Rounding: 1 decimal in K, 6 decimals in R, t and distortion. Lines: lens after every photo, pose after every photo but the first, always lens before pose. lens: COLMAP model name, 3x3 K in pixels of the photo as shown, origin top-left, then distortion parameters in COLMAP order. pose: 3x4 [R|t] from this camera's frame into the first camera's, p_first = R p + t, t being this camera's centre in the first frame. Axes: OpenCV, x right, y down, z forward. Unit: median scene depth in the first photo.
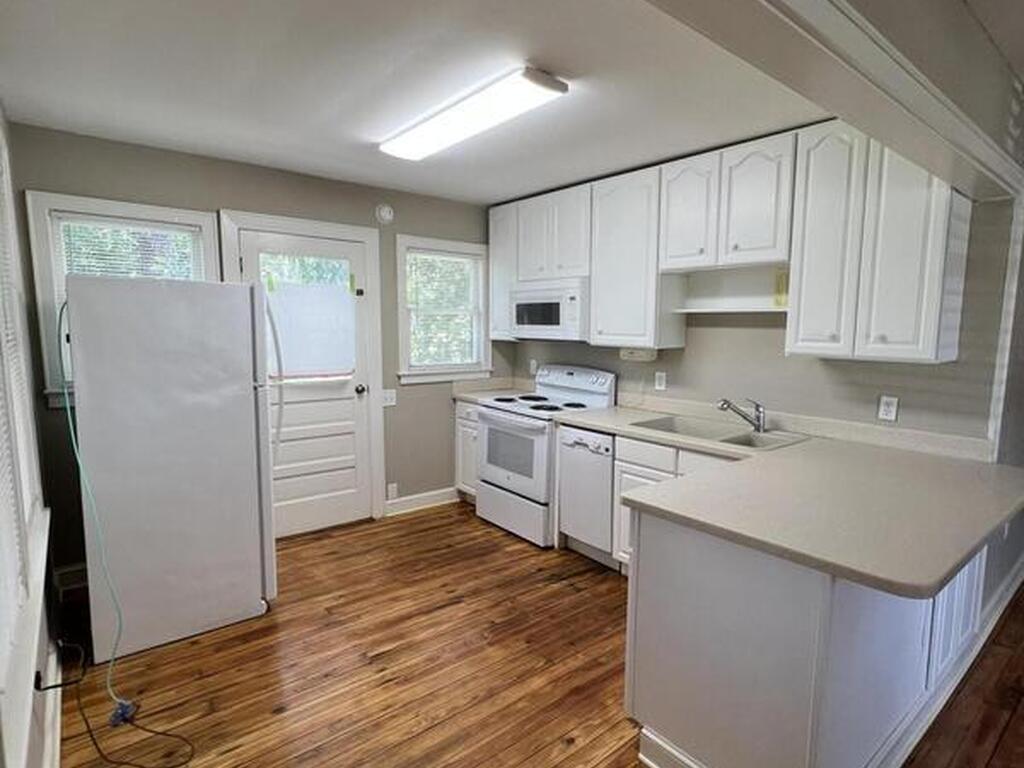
lens RADIAL K [[549.8, 0, 512.7], [0, 549.8, 383.5], [0, 0, 1]] dist [0.004130, 0.000106]
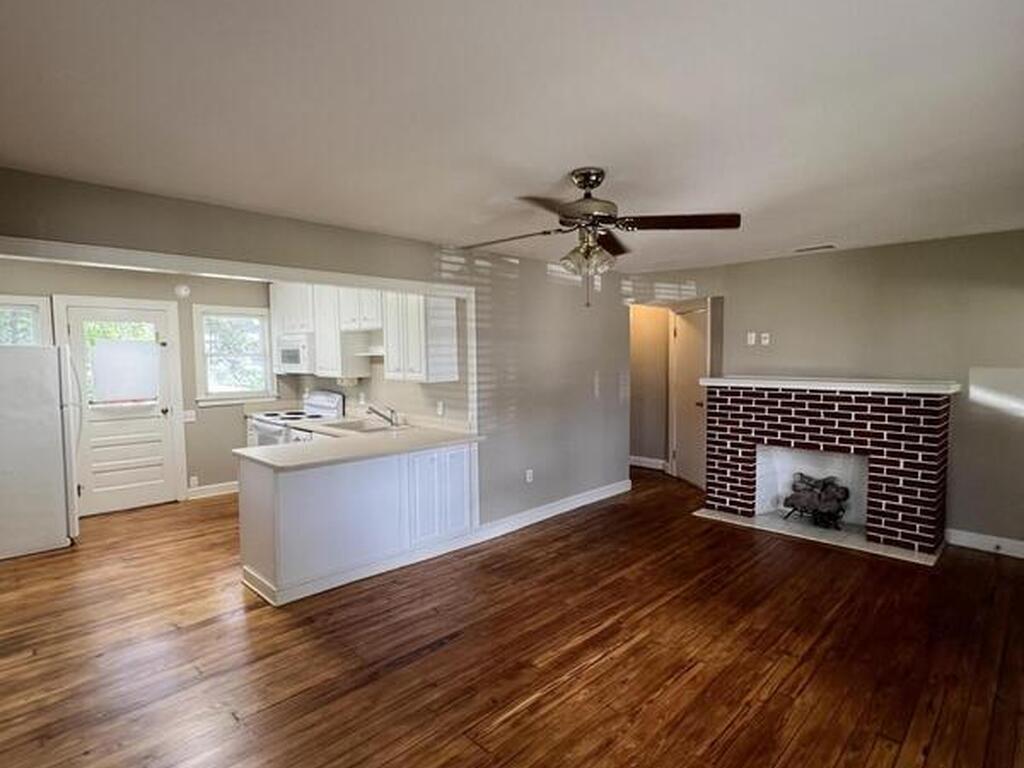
lens RADIAL K [[549.8, 0, 508.7], [0, 549.8, 384.9], [0, 0, 1]] dist [0.004130, 0.000106]
pose [[0.994214, -0.026330, 0.104144, 0.479592], [0.031442, 0.998365, -0.047744, 0.041265], [-0.102716, 0.050742, 0.993416, -0.547075]]
